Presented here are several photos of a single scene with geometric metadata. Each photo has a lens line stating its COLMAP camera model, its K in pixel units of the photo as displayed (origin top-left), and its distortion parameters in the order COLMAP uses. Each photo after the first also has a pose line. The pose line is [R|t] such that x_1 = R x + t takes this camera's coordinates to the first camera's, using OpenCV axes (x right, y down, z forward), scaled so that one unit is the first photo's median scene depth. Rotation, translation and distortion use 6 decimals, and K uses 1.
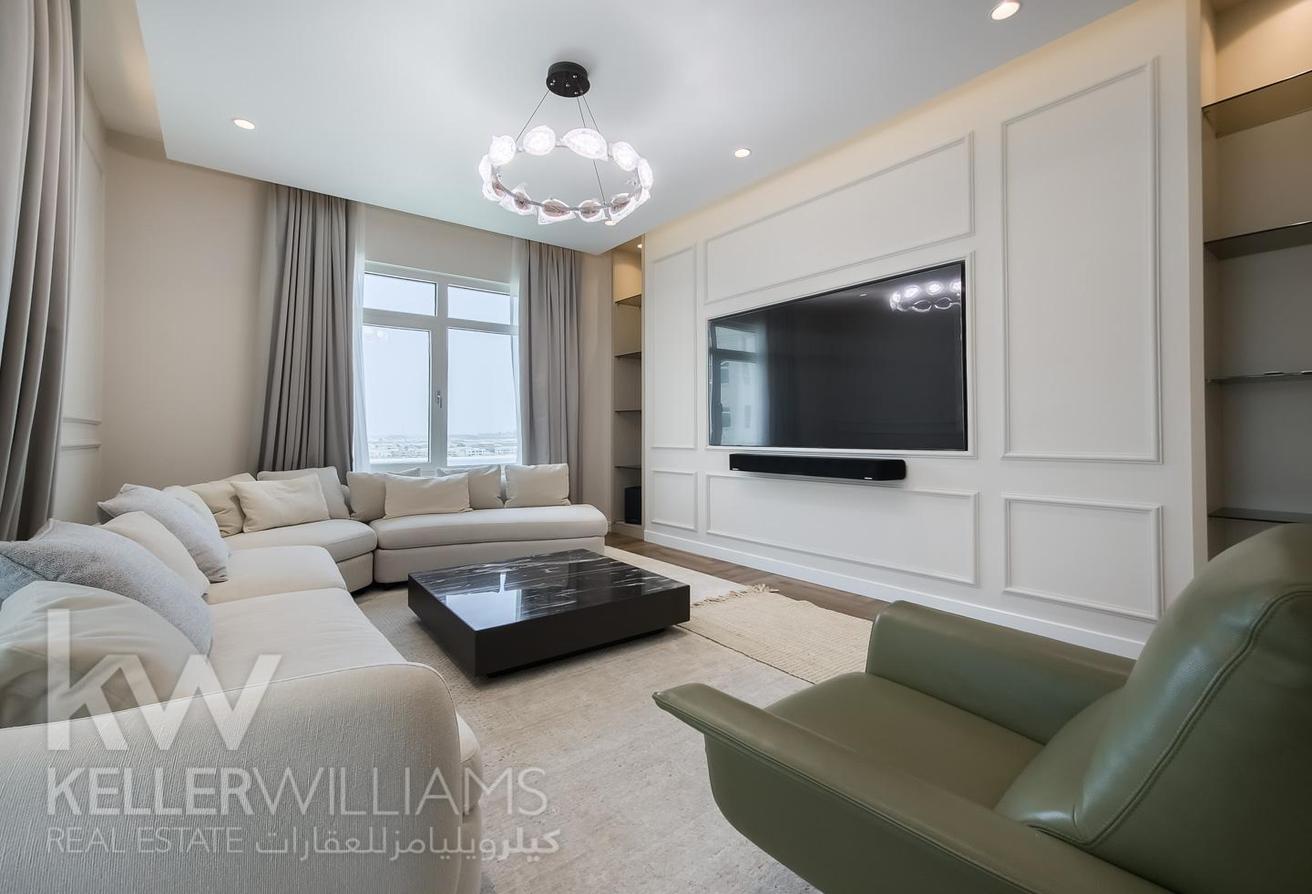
lens RADIAL K [[558.5, 0, 659.7], [0, 558.5, 419.5], [0, 0, 1]] dist [-0.000016, 0.000027]
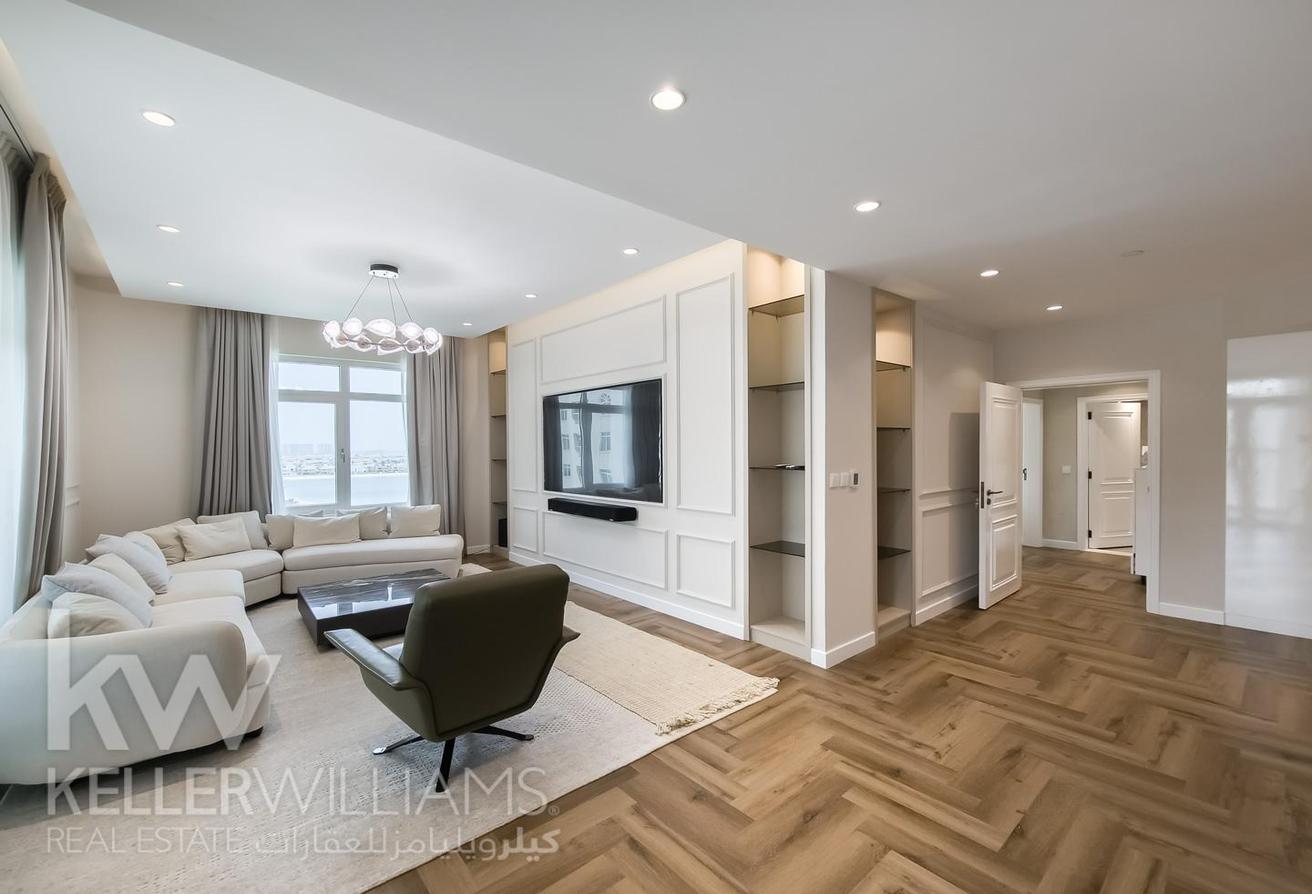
lens RADIAL K [[553.1, 0, 650.1], [0, 553.1, 447.8], [0, 0, 1]] dist [-0.000897, 0.007072]
pose [[0.999672, -0.006715, 0.024720, 0.357468], [0.006063, 0.999634, 0.026356, -0.101817], [-0.024888, -0.026197, 0.999347, -0.386663]]
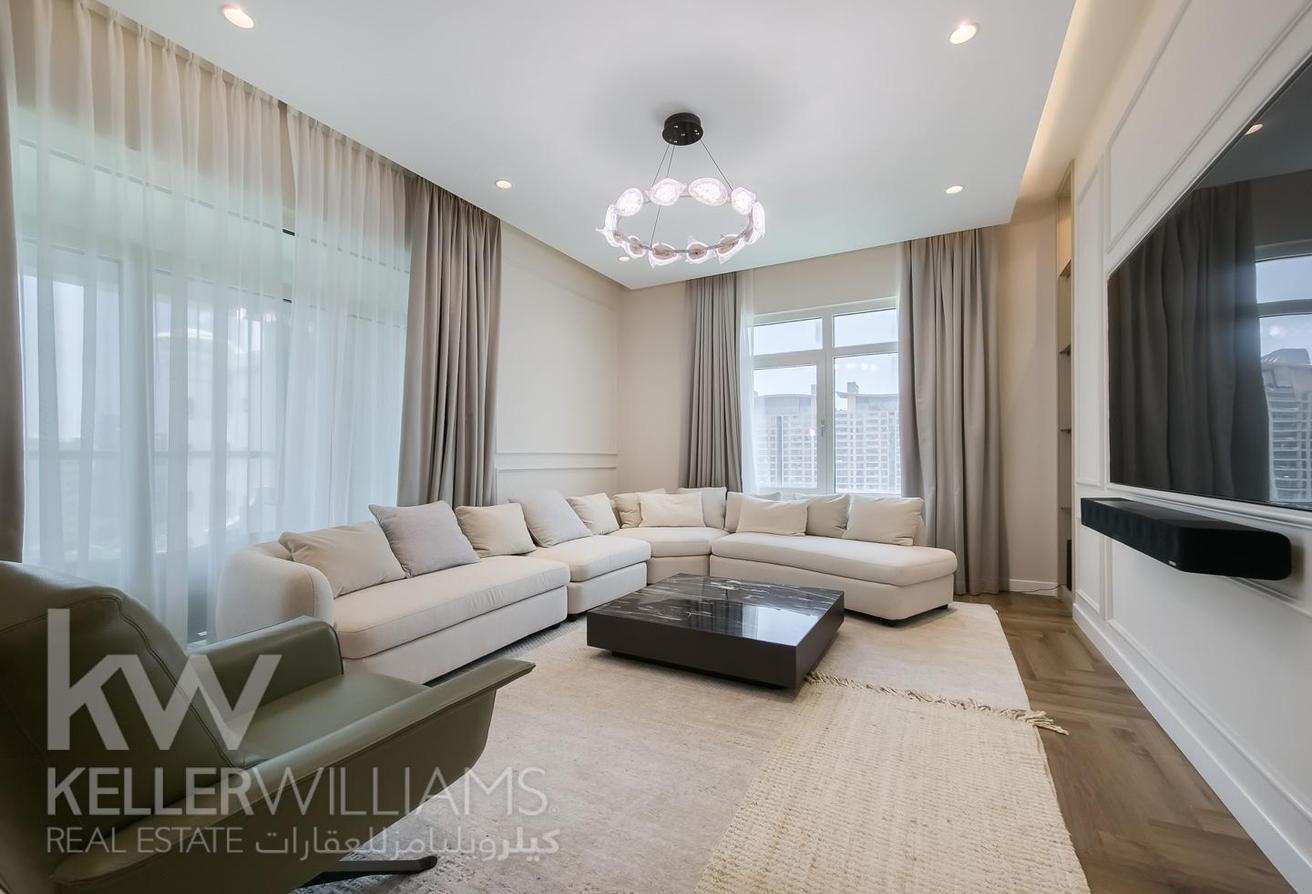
lens RADIAL K [[554.5, 0, 632.2], [0, 554.5, 458.9], [0, 0, 1]] dist [-0.010398, 0.010317]
pose [[0.390081, 0.000478, -0.920780, 0.507376], [0.025358, 0.999615, 0.011262, 0.000183], [0.920431, -0.027742, 0.389919, 0.321275]]
